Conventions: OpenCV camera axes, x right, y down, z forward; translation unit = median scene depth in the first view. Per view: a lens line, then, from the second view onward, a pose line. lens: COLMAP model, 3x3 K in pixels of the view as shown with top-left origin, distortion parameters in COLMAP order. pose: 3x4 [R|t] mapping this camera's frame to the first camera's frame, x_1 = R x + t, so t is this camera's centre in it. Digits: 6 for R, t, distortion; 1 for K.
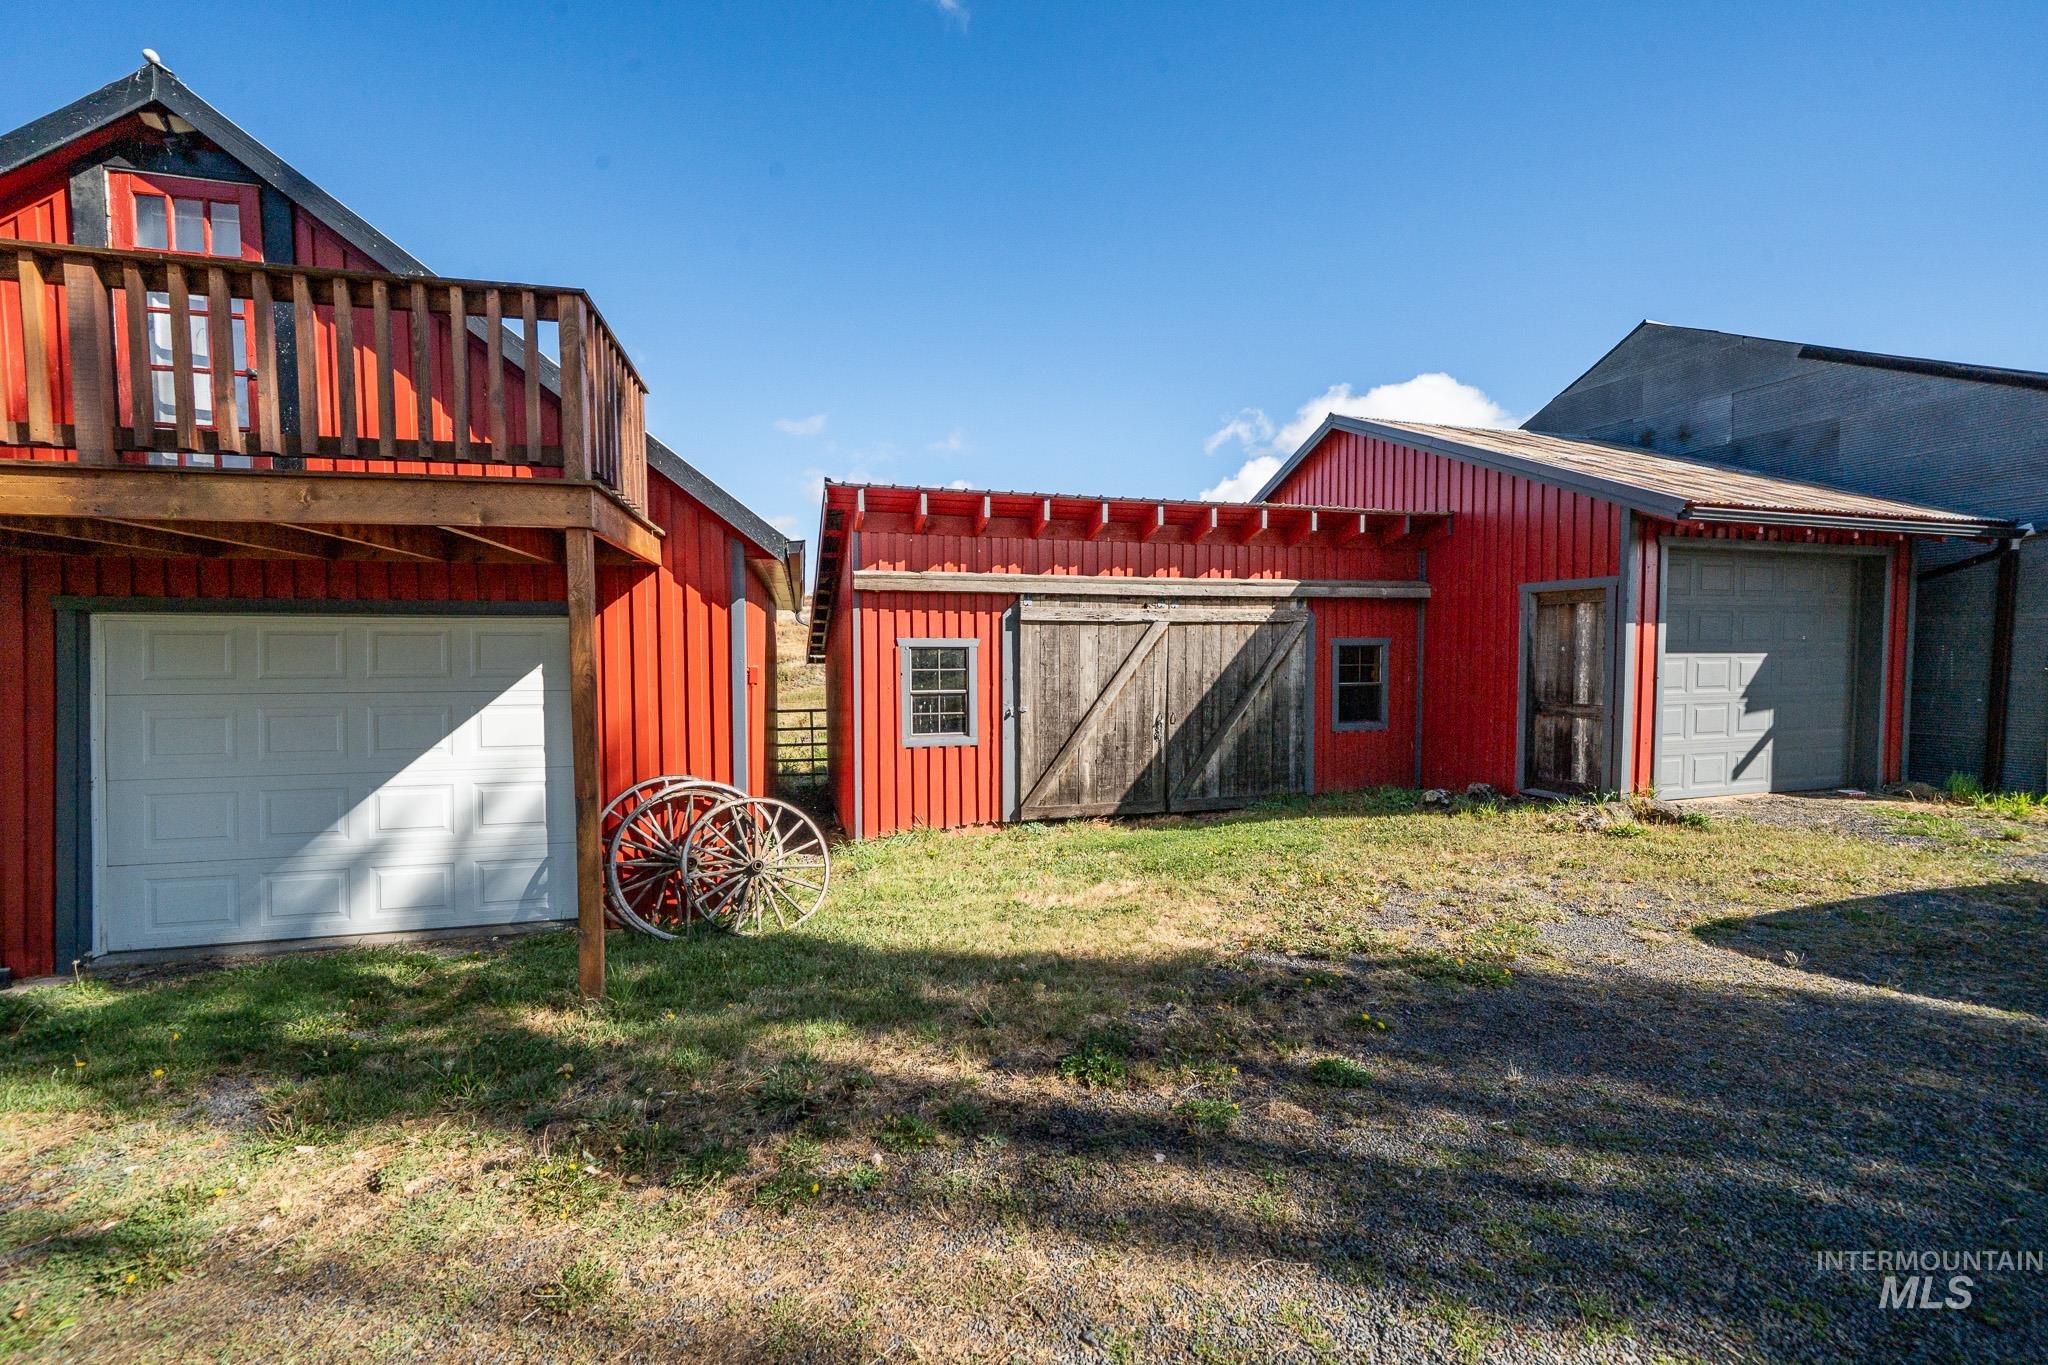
lens RADIAL K [[839.8, 0, 1020.1], [0, 839.8, 688.8], [0, 0, 1]] dist [-0.010977, 0.005378]
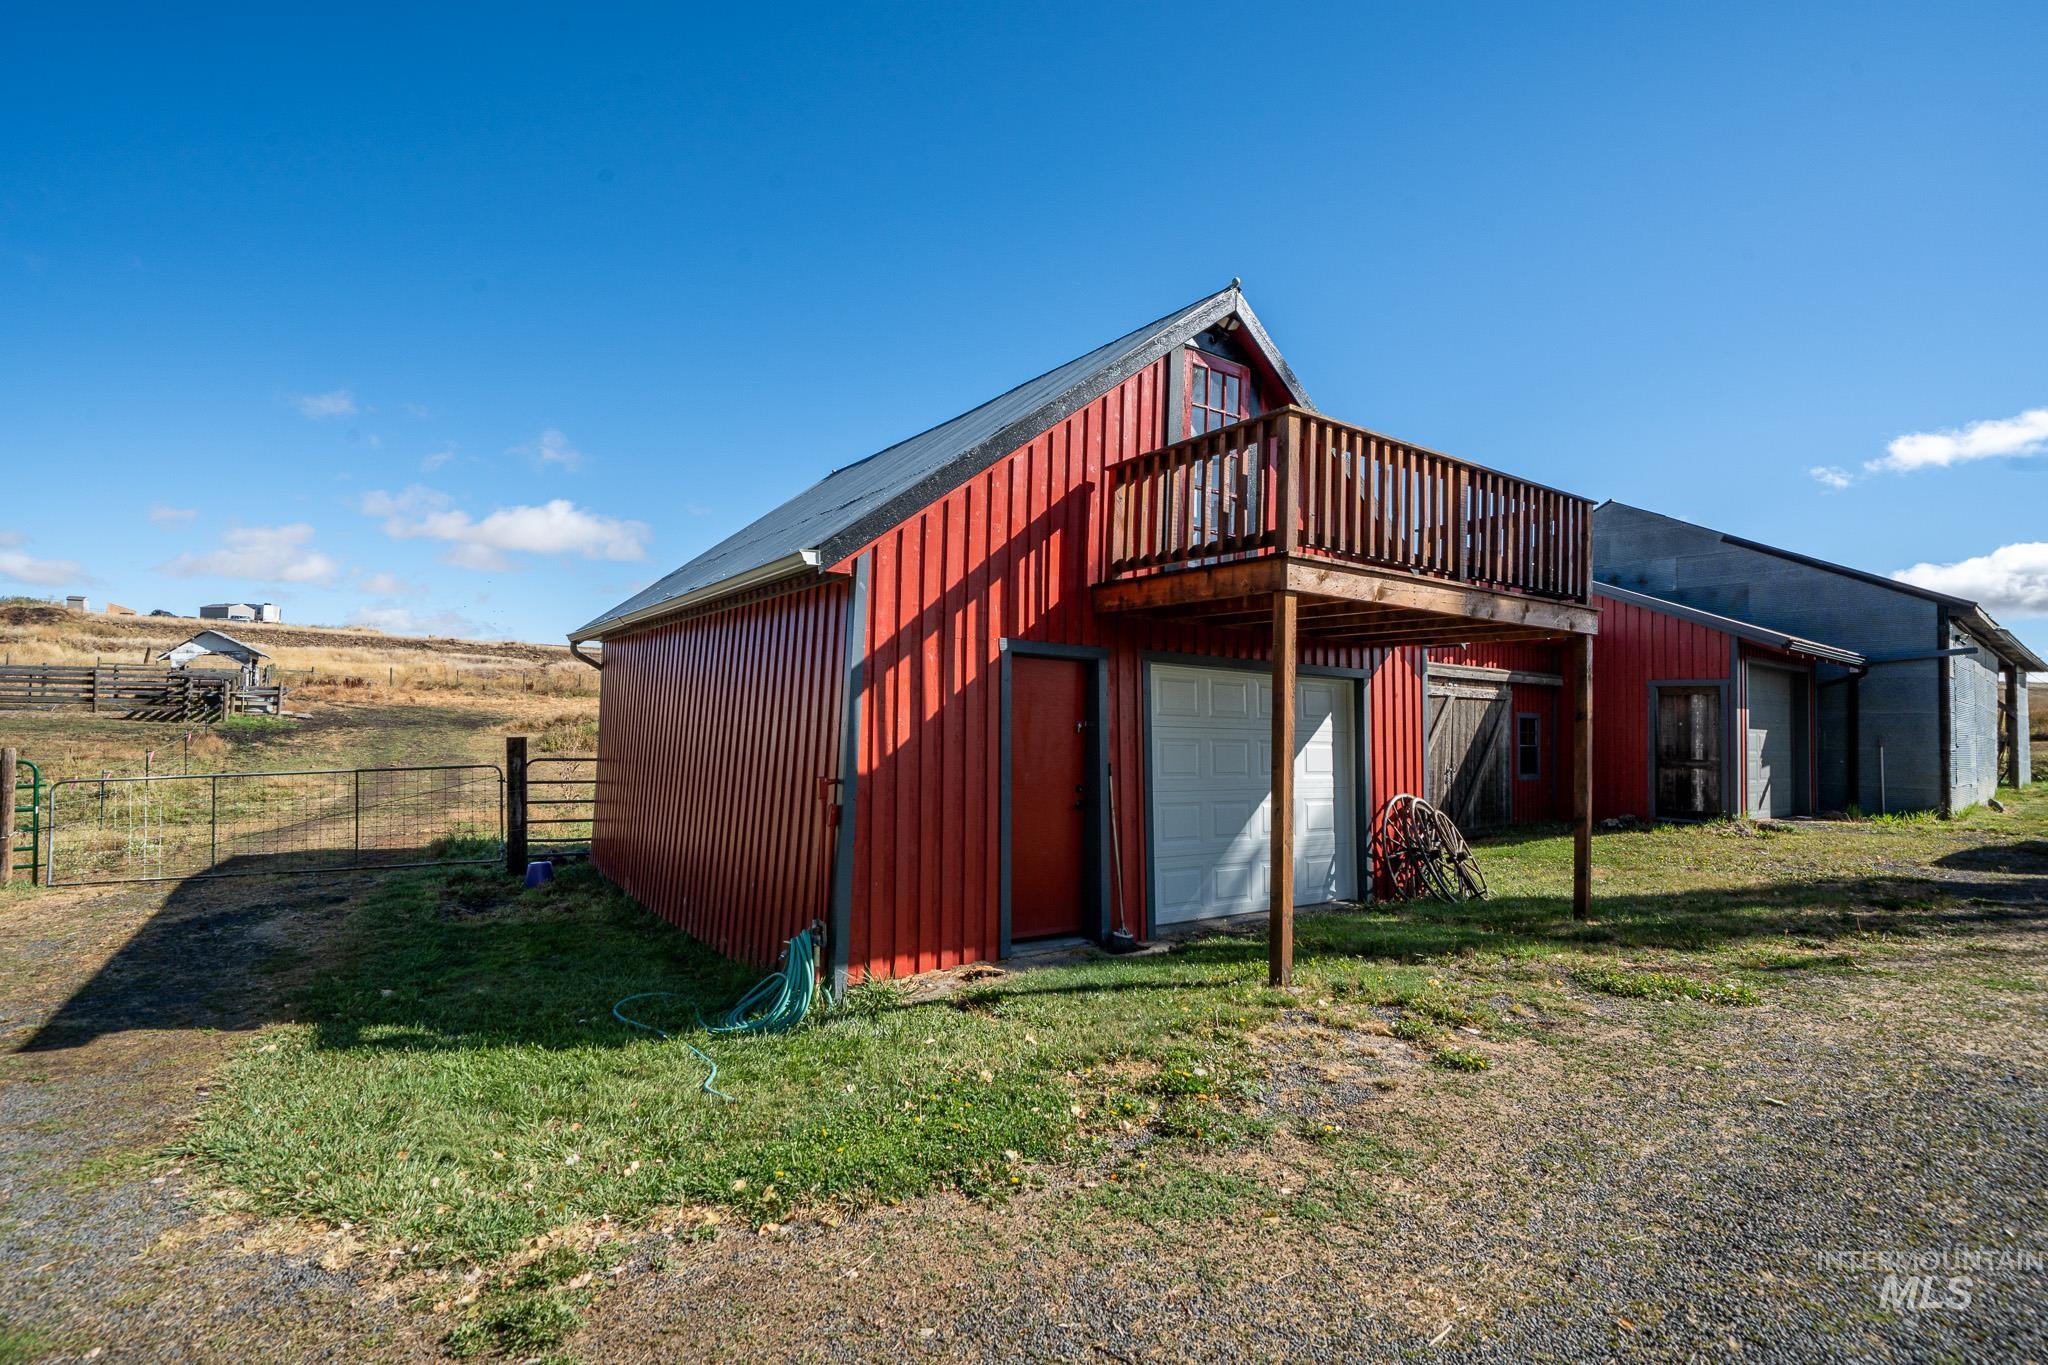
lens RADIAL K [[924.0, 0, 1018.0], [0, 924.0, 705.2], [0, 0, 1]] dist [0.000365, 0.000024]
pose [[0.937387, 0.033952, 0.346631, -0.973378], [-0.011627, 0.997733, -0.066284, 0.040181], [-0.348095, 0.058103, 0.935657, -0.149662]]
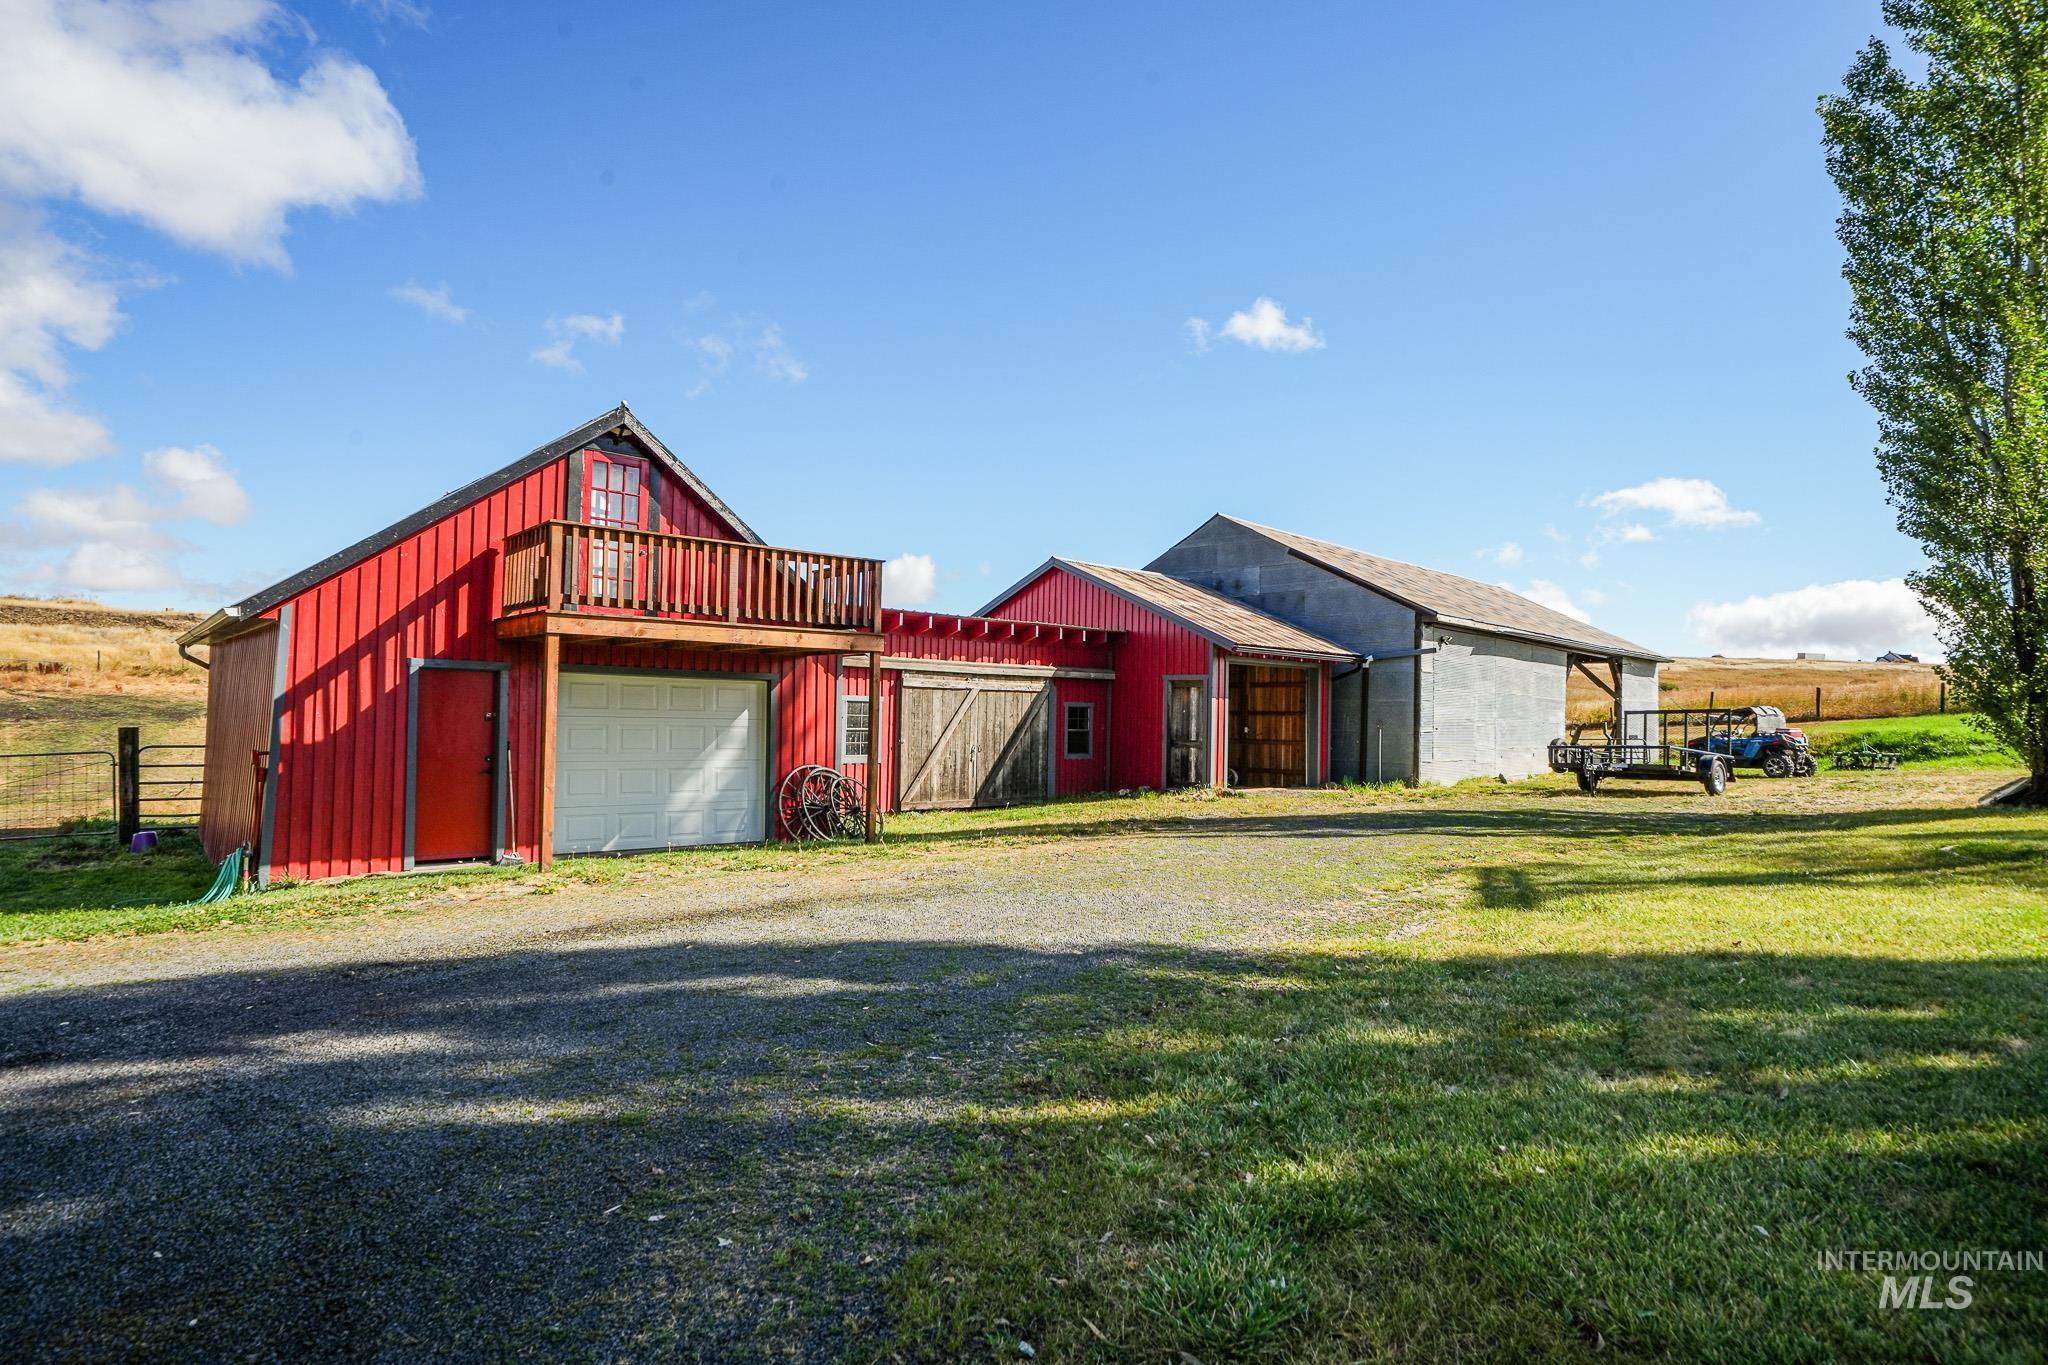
lens RADIAL K [[1062.3, 0, 1024.0], [0, 1062.3, 682.5], [0, 0, 1]] dist [0.002997, 0.000207]
pose [[0.896281, 0.035163, 0.442091, -0.653419], [-0.002597, 0.997251, -0.074055, 0.058601], [-0.443479, 0.065226, 0.893908, -0.874369]]
